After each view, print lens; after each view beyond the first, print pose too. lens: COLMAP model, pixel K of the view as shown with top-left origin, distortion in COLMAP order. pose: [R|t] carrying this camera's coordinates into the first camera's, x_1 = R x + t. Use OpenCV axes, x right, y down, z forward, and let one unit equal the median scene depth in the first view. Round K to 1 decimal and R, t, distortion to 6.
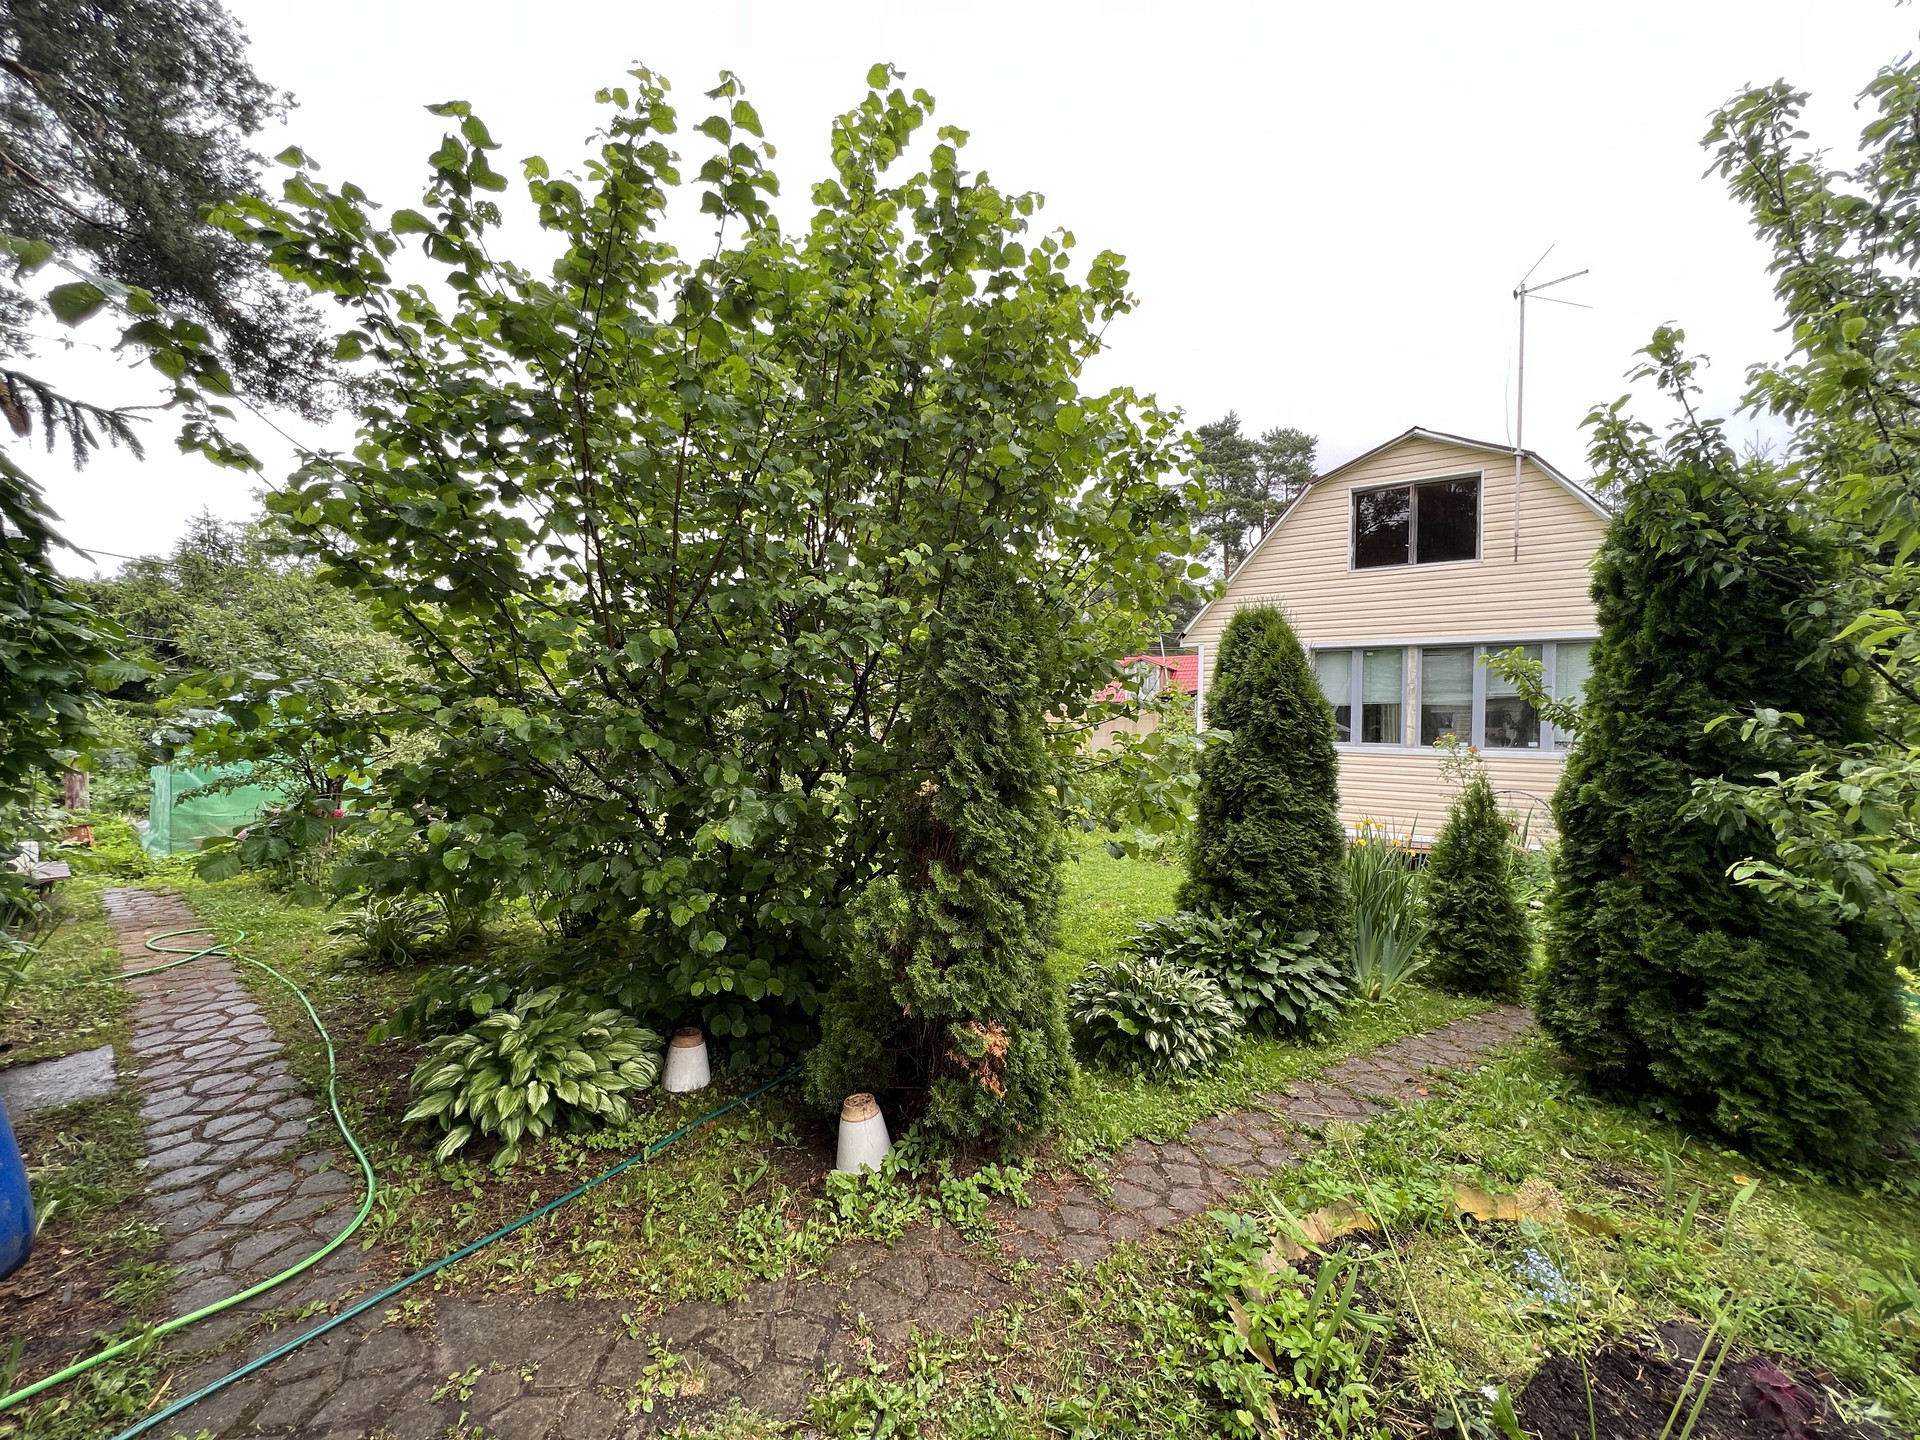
lens RADIAL K [[767.2, 0, 970.0], [0, 767.2, 724.9], [0, 0, 1]] dist [-0.001677, 0.001081]
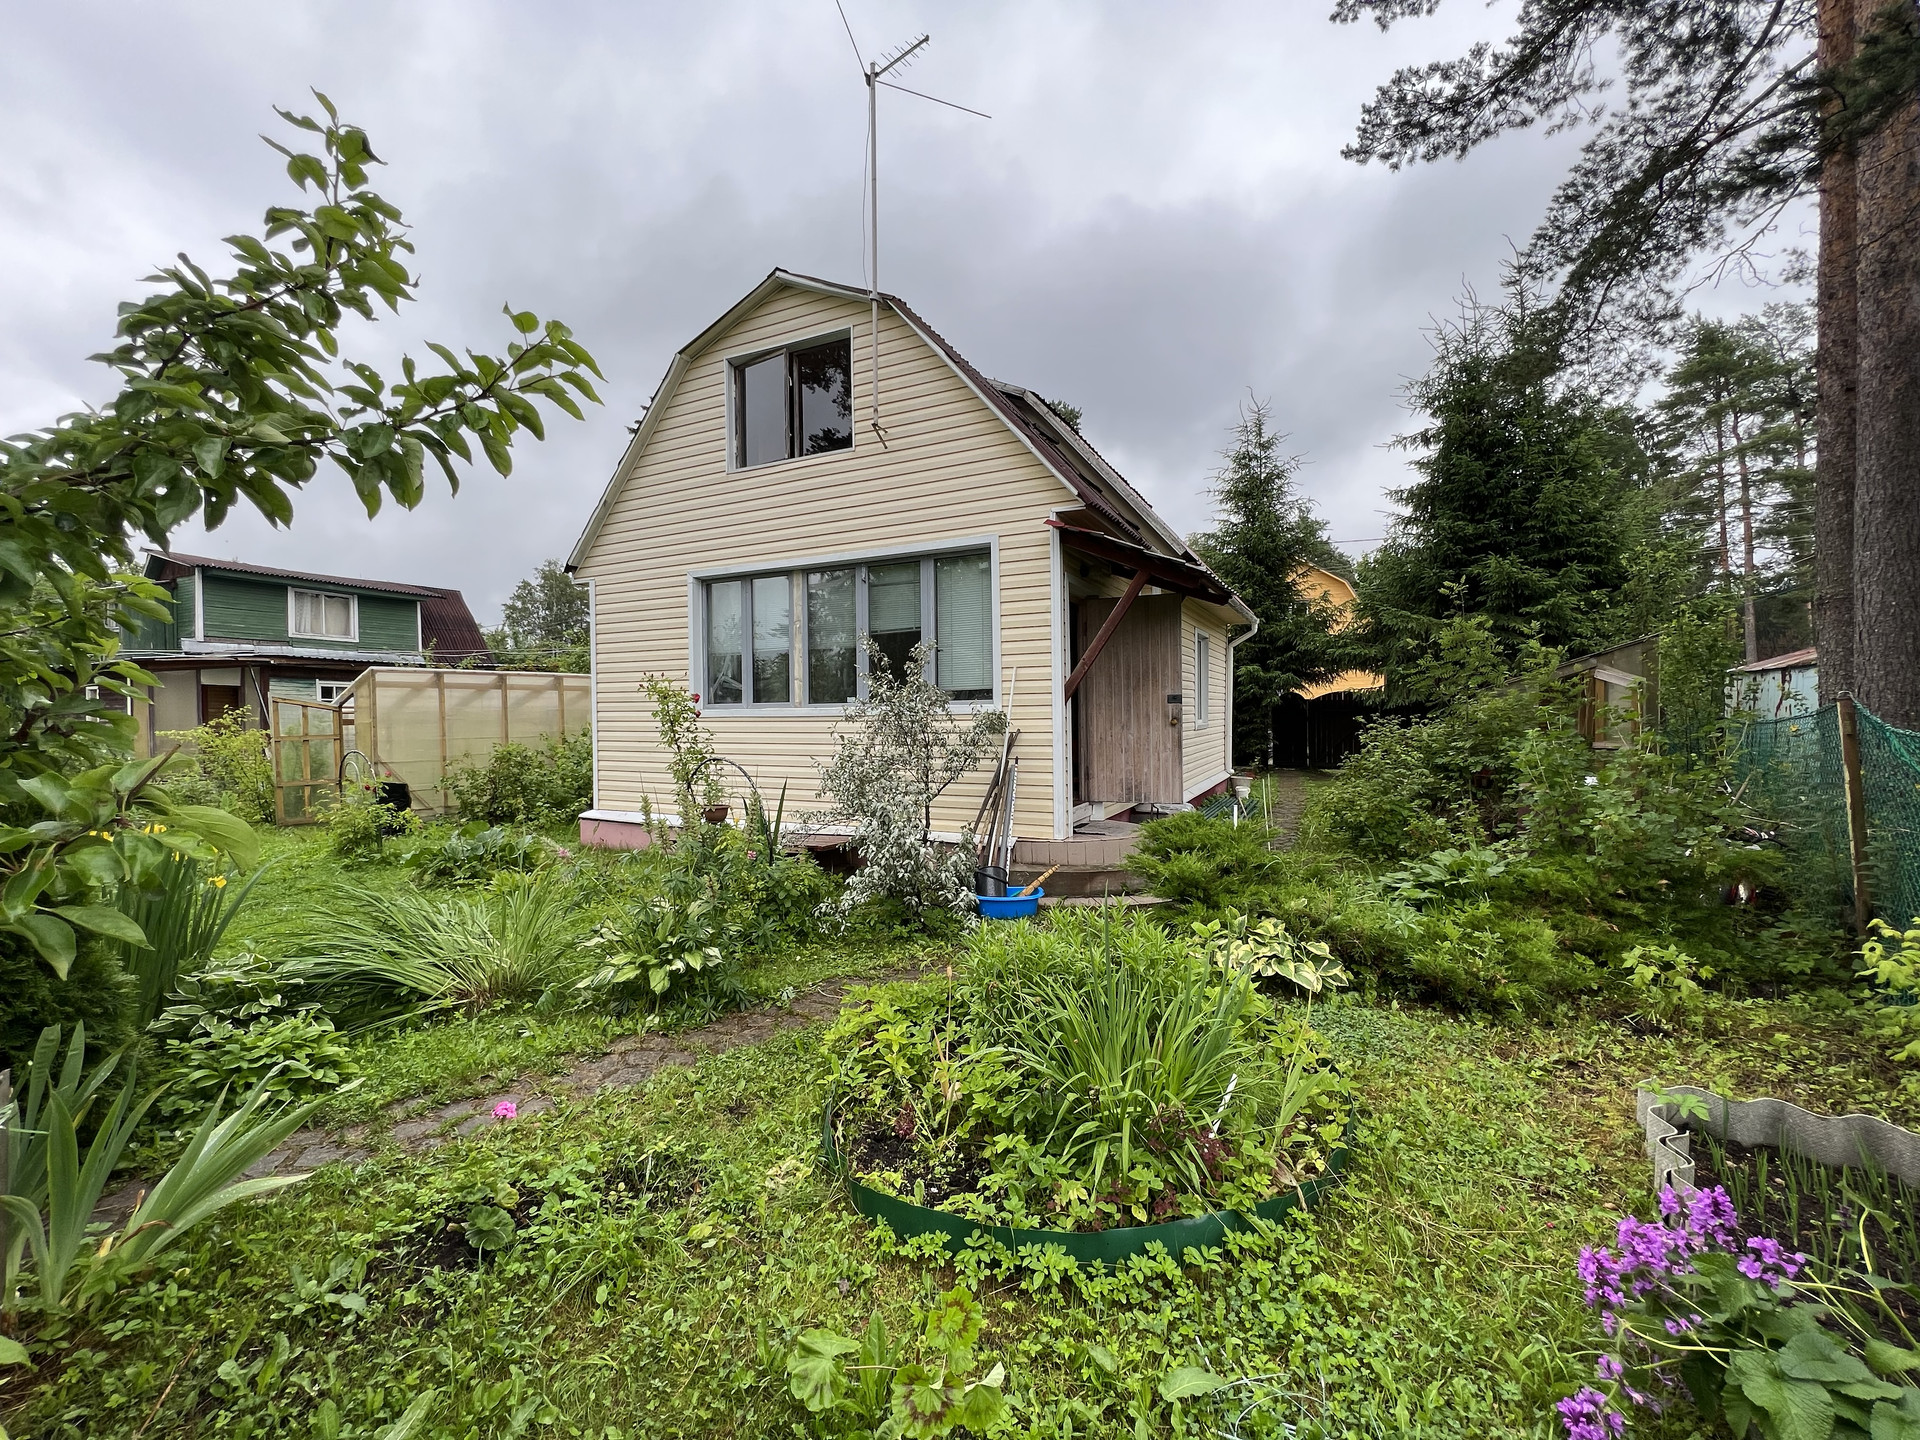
lens RADIAL K [[767.2, 0, 964.4], [0, 767.2, 723.8], [0, 0, 1]] dist [-0.001677, 0.001081]
pose [[0.987296, -0.035005, 0.154991, 1.459185], [0.033885, 0.999377, 0.009859, 0.103507], [-0.155240, -0.004482, 0.987867, 0.569926]]
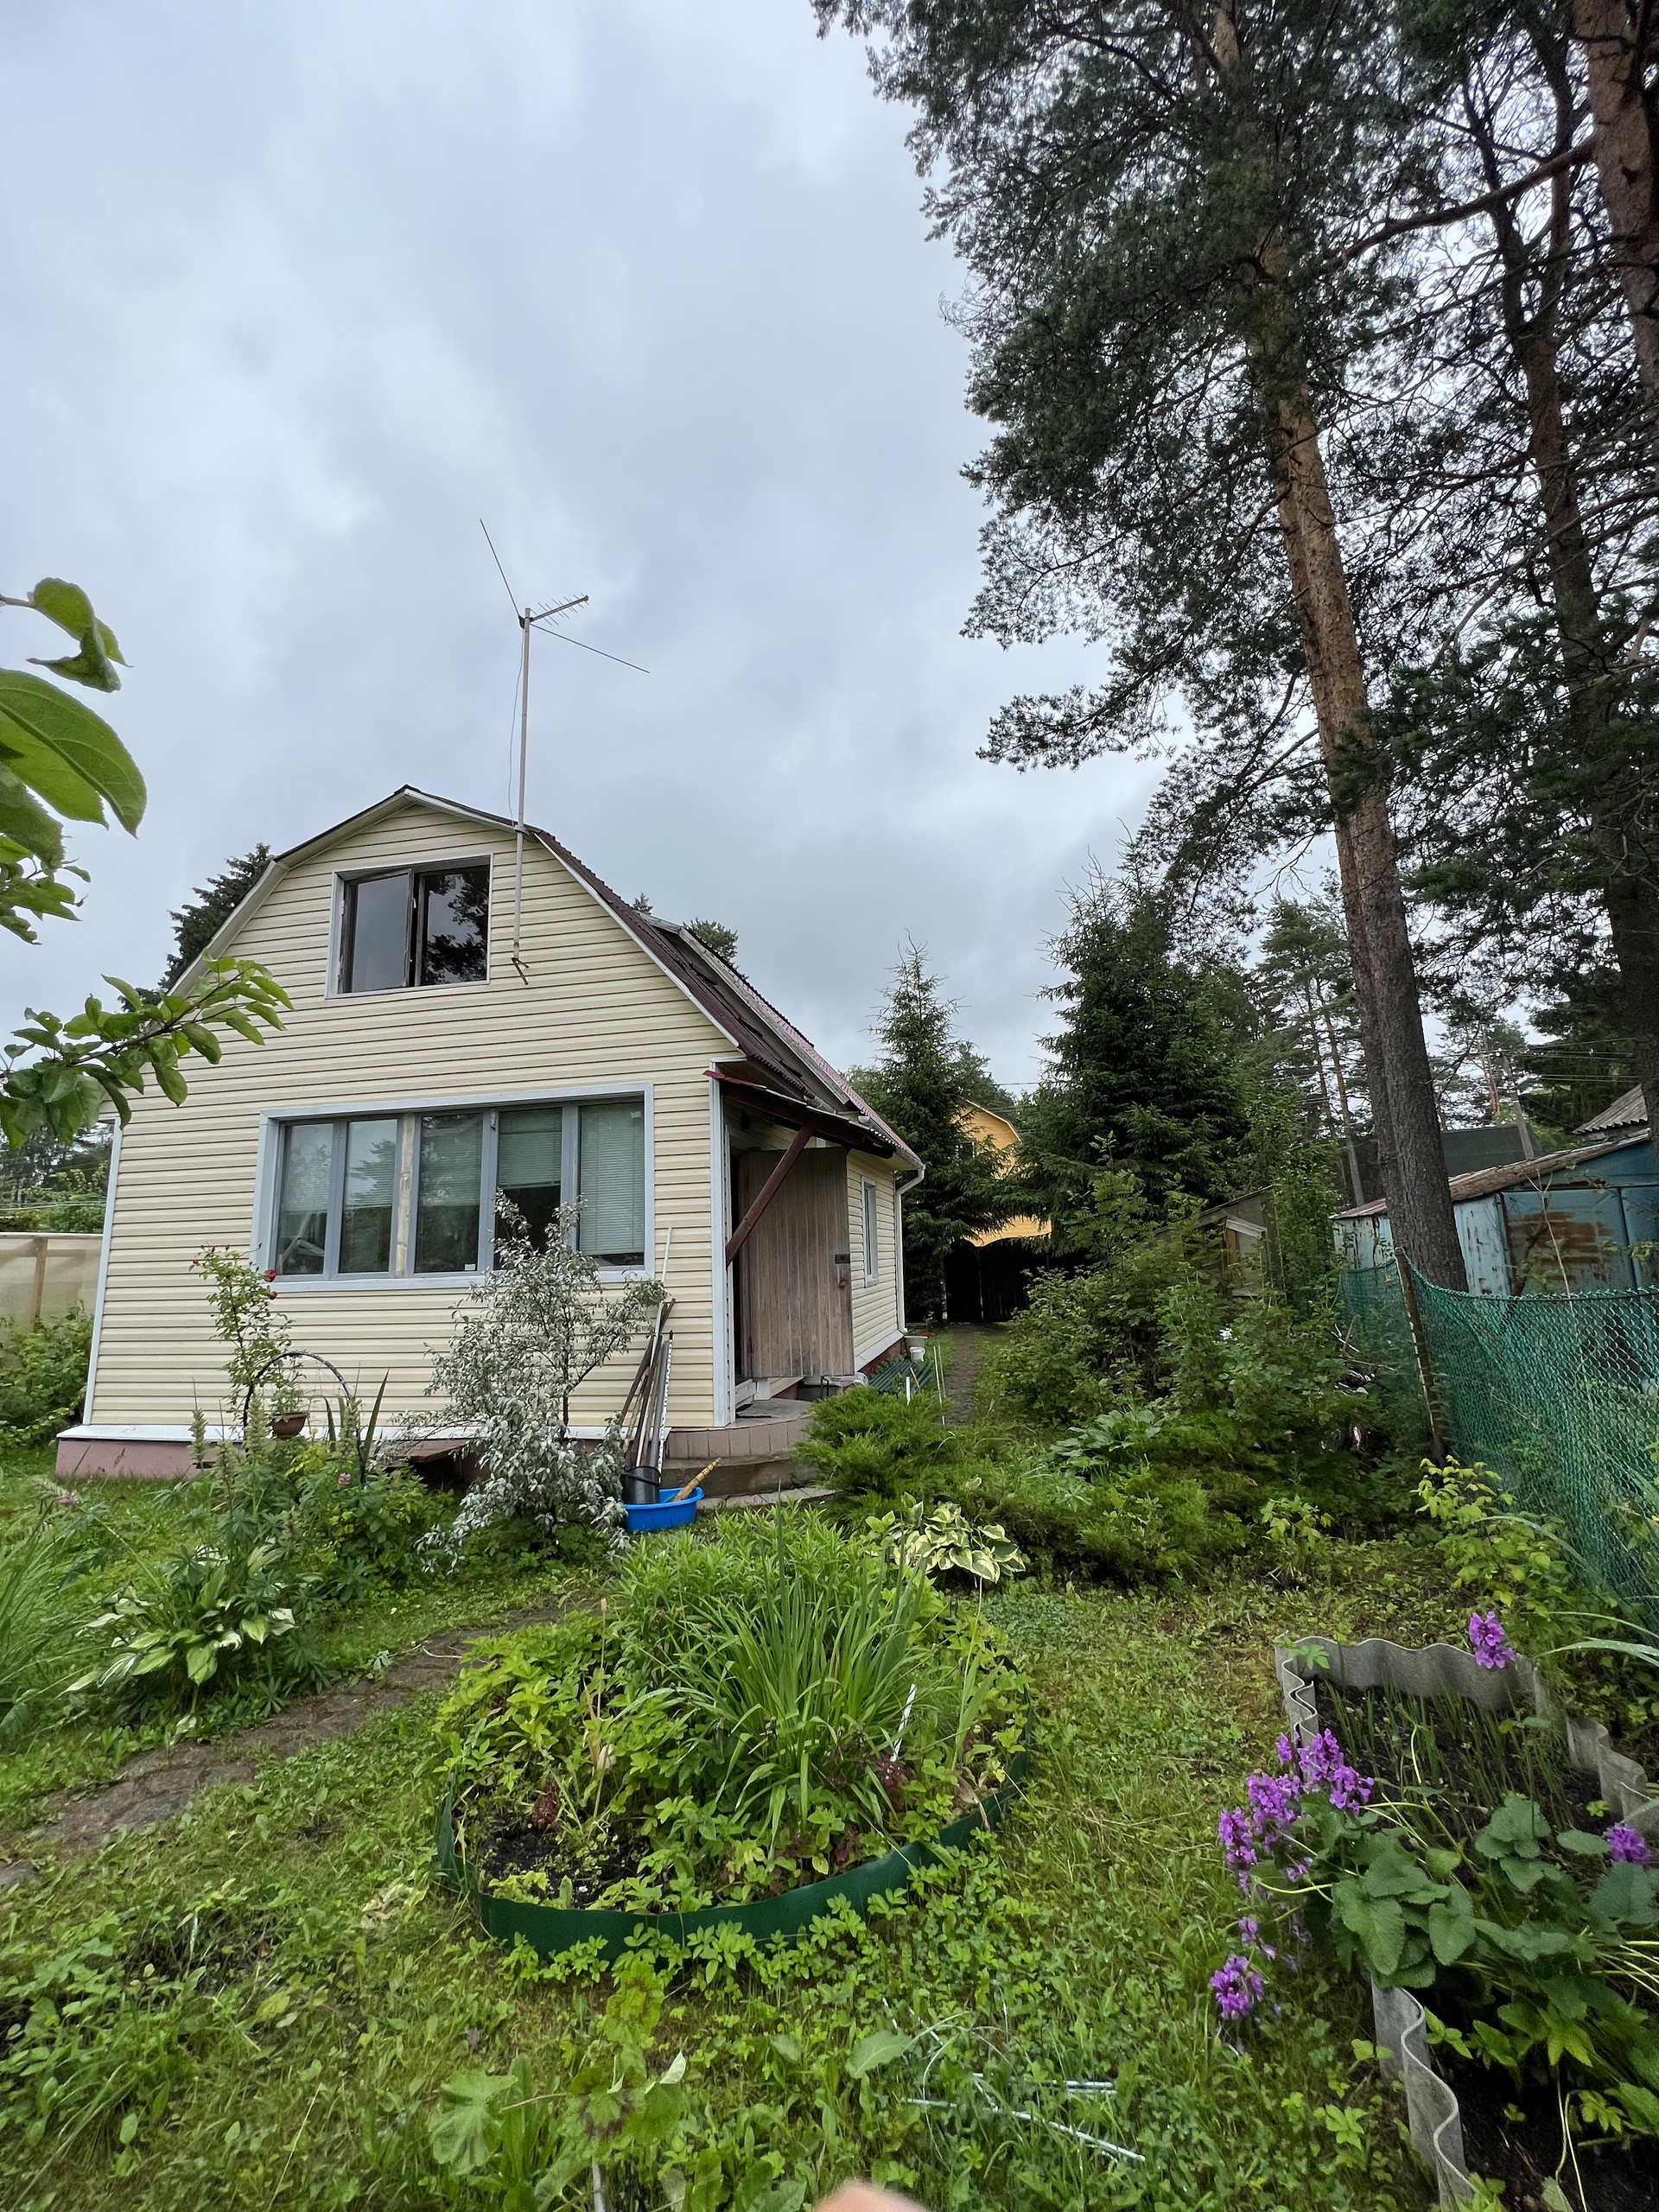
lens RADIAL K [[883.9, 0, 834.6], [0, 883.9, 1100.7], [0, 0, 1]] dist [-0.001677, 0.001081]
pose [[0.913919, 0.018263, 0.405486, 1.424869], [0.056271, 0.983640, -0.171132, 0.073392], [-0.401977, 0.179218, 0.897939, 0.488555]]
